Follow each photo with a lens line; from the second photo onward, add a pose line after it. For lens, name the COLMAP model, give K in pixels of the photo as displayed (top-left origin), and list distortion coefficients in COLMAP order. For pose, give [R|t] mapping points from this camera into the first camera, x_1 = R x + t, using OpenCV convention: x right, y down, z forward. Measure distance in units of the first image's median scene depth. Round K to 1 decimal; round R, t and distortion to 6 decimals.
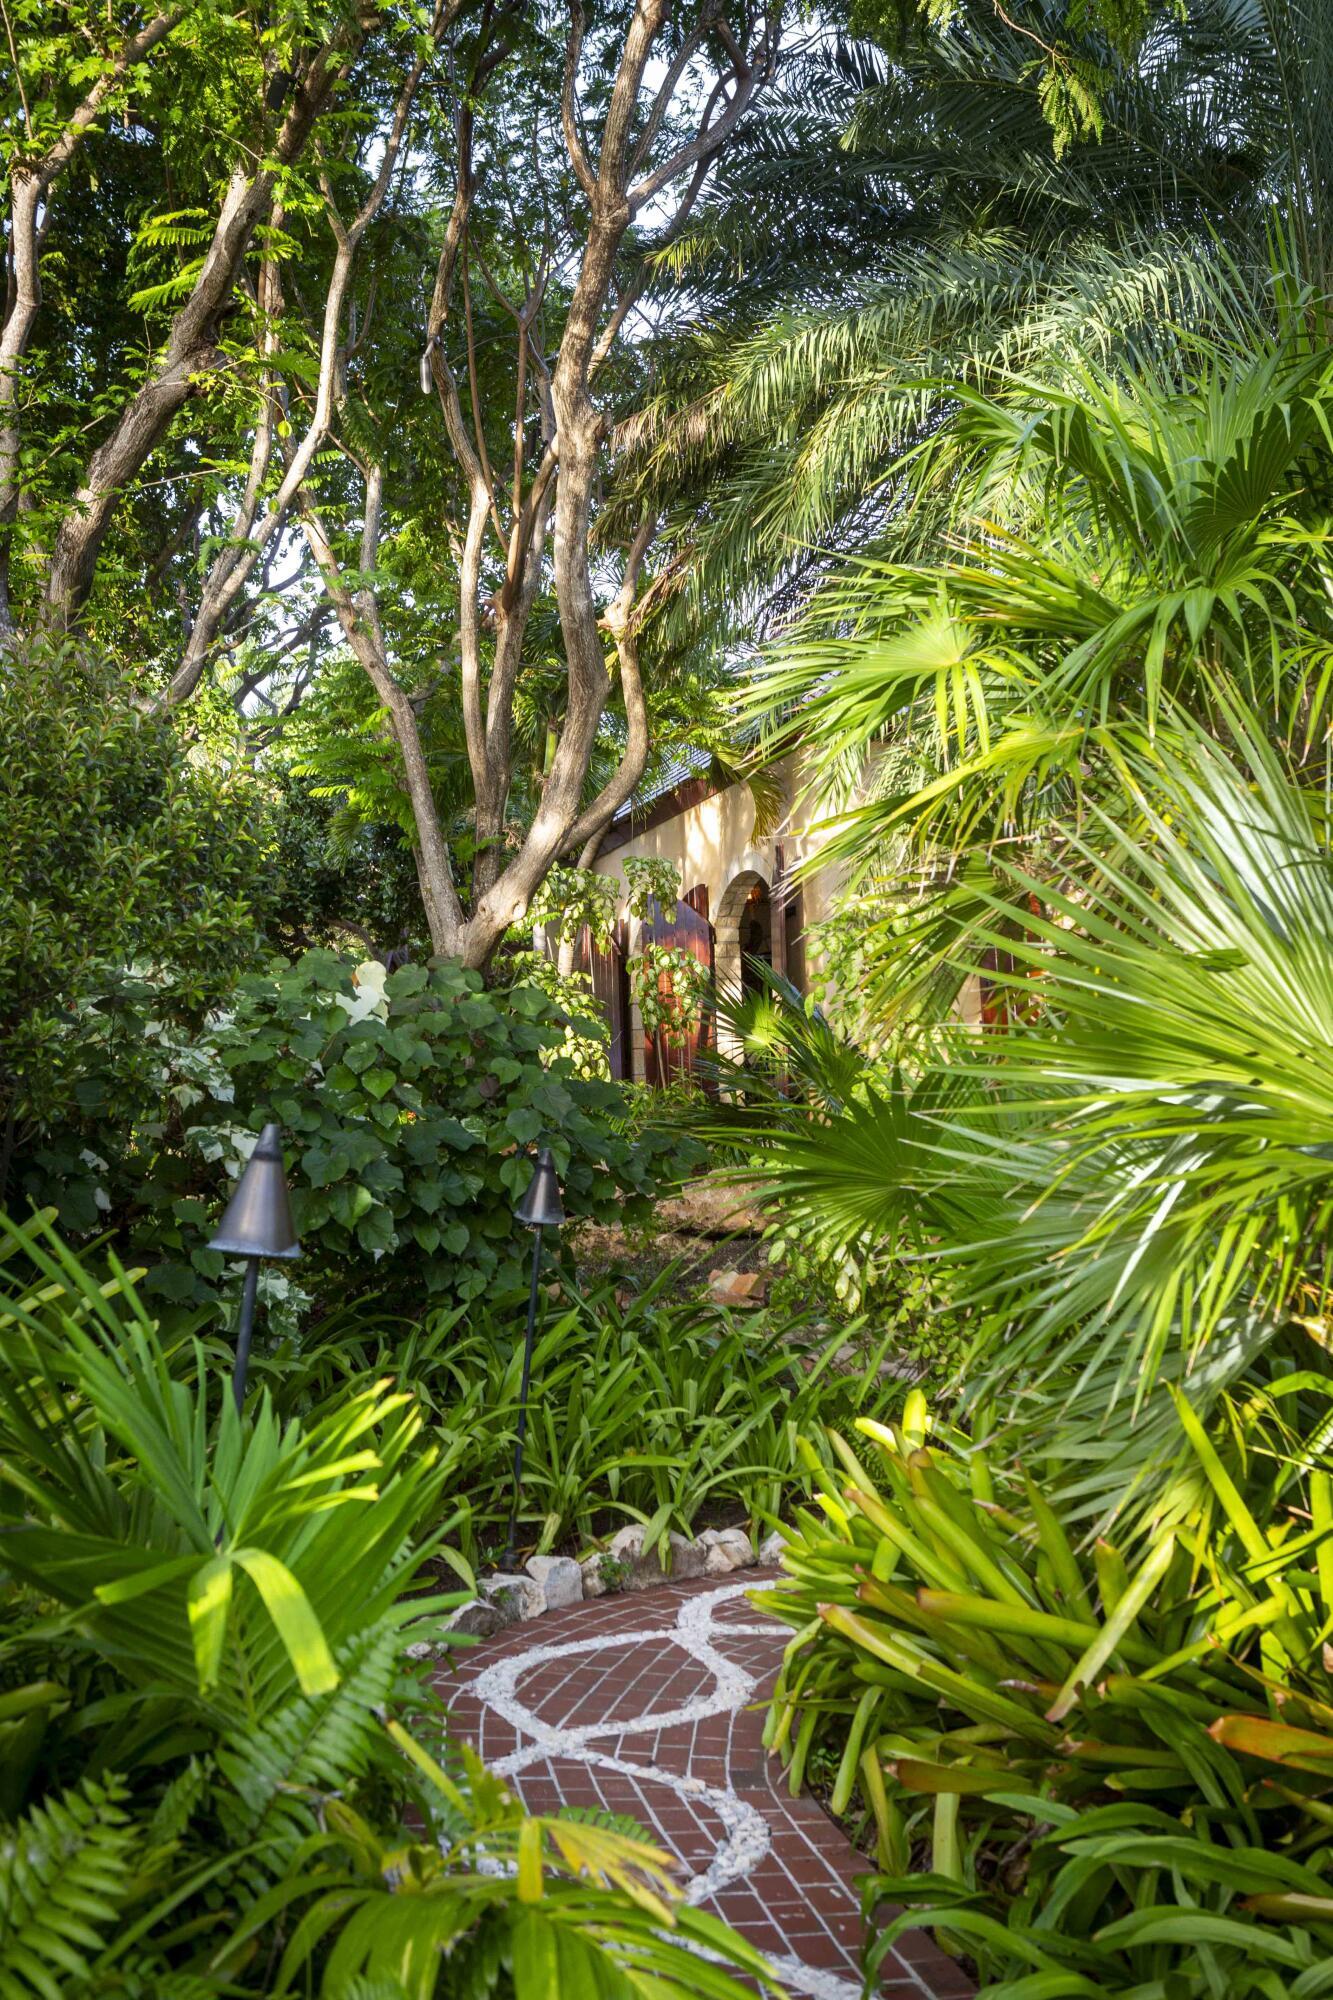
lens RADIAL K [[2363.2, 0, 667.2], [0, 2363.2, 999.6], [0, 0, 1]] dist [-0.032595, 0.000000]
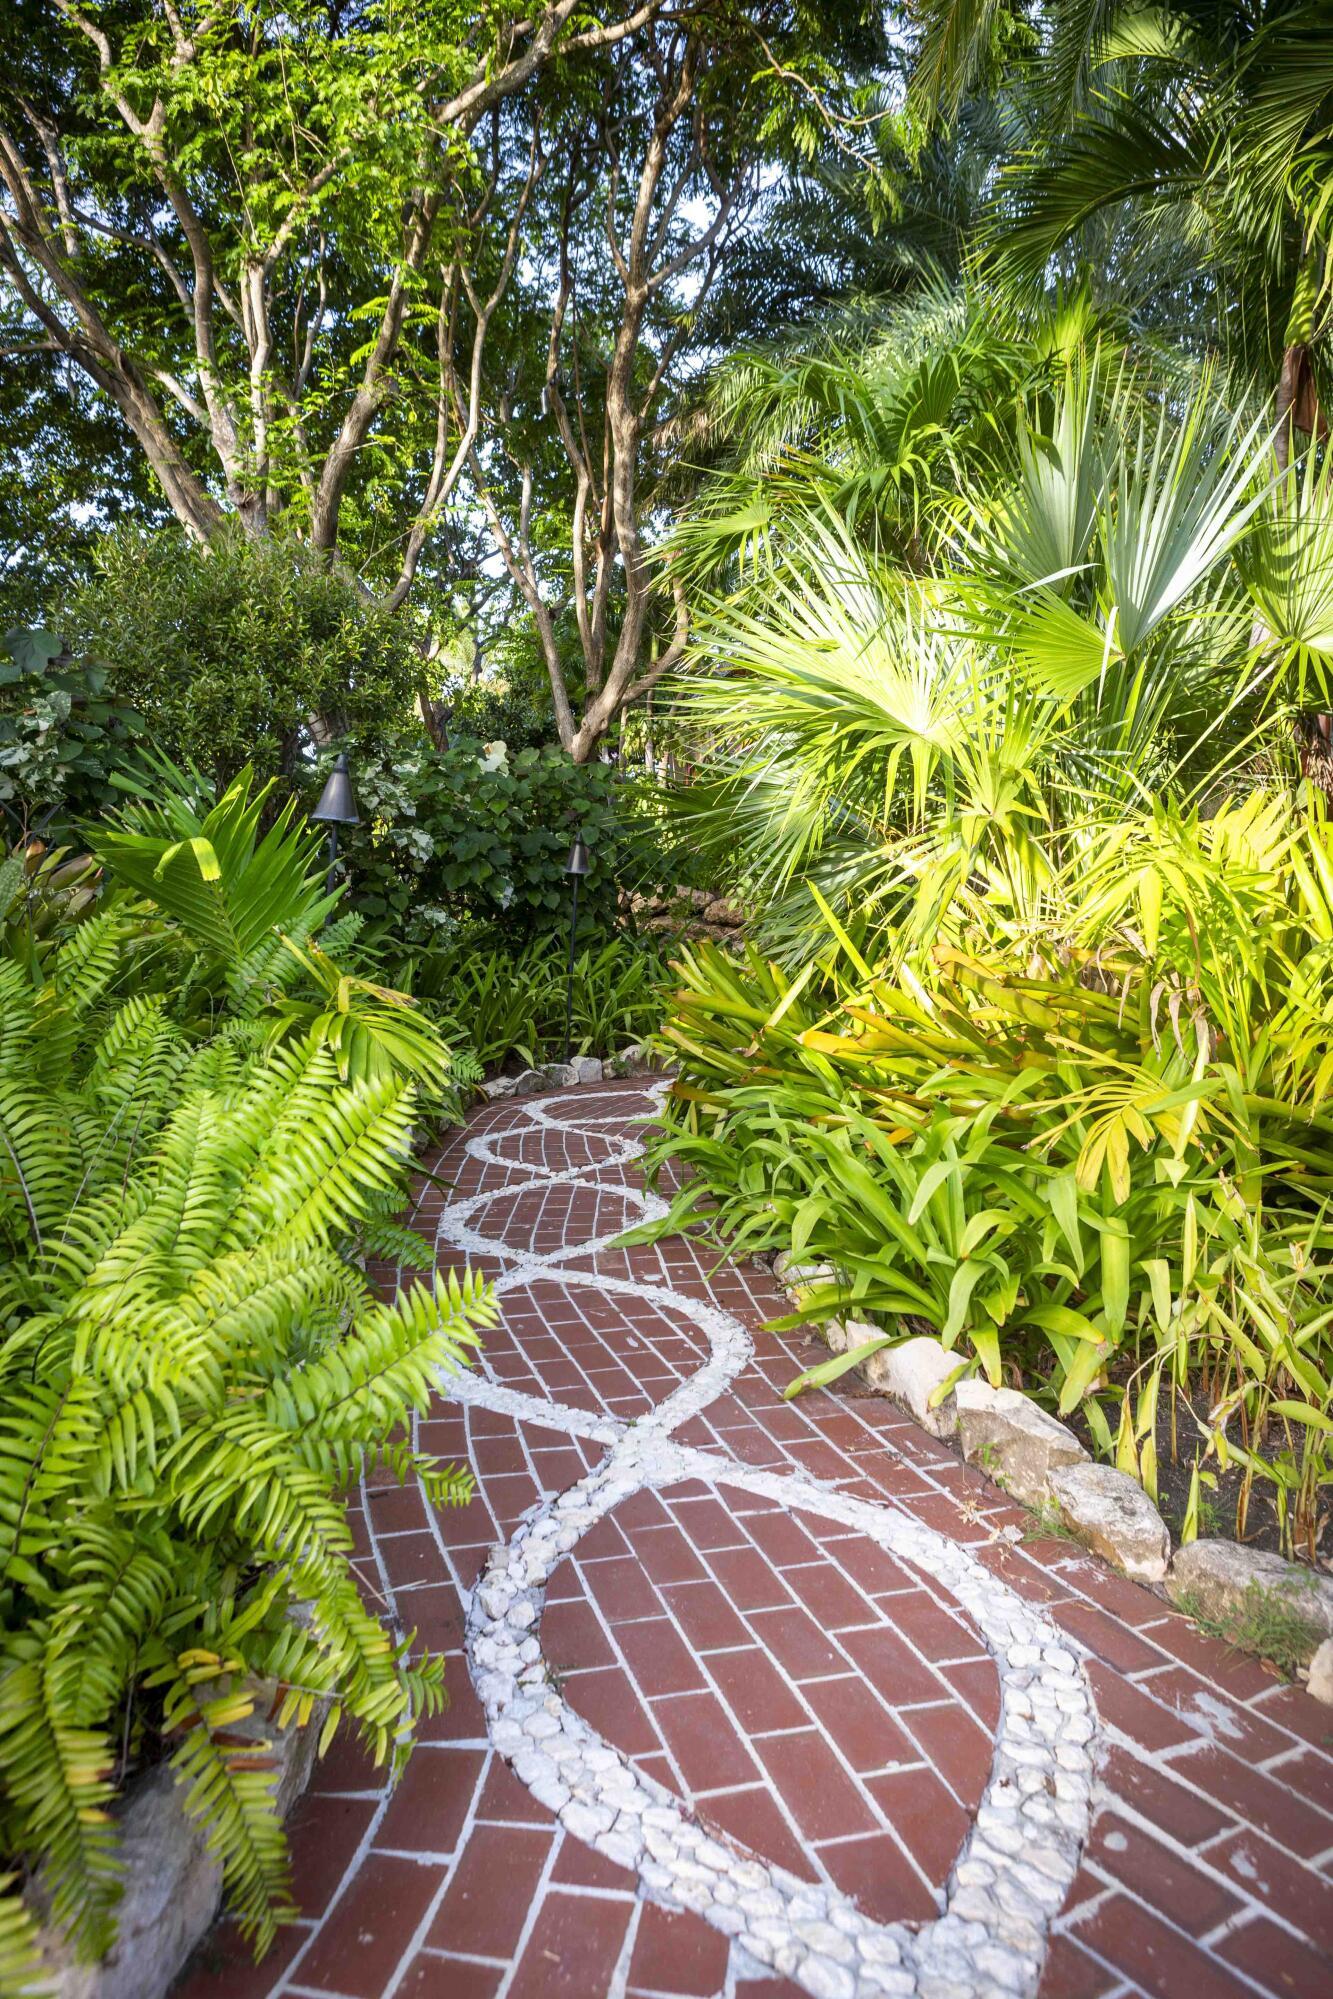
lens RADIAL K [[1445.4, 0, 665.5], [0, 1445.4, 1000.1], [0, 0, 1]] dist [-0.008144, 0.001628]
pose [[0.996394, -0.006141, -0.084623, 0.104327], [0.015638, 0.993582, 0.112026, 0.067288], [0.083392, -0.112946, 0.990095, -0.088149]]
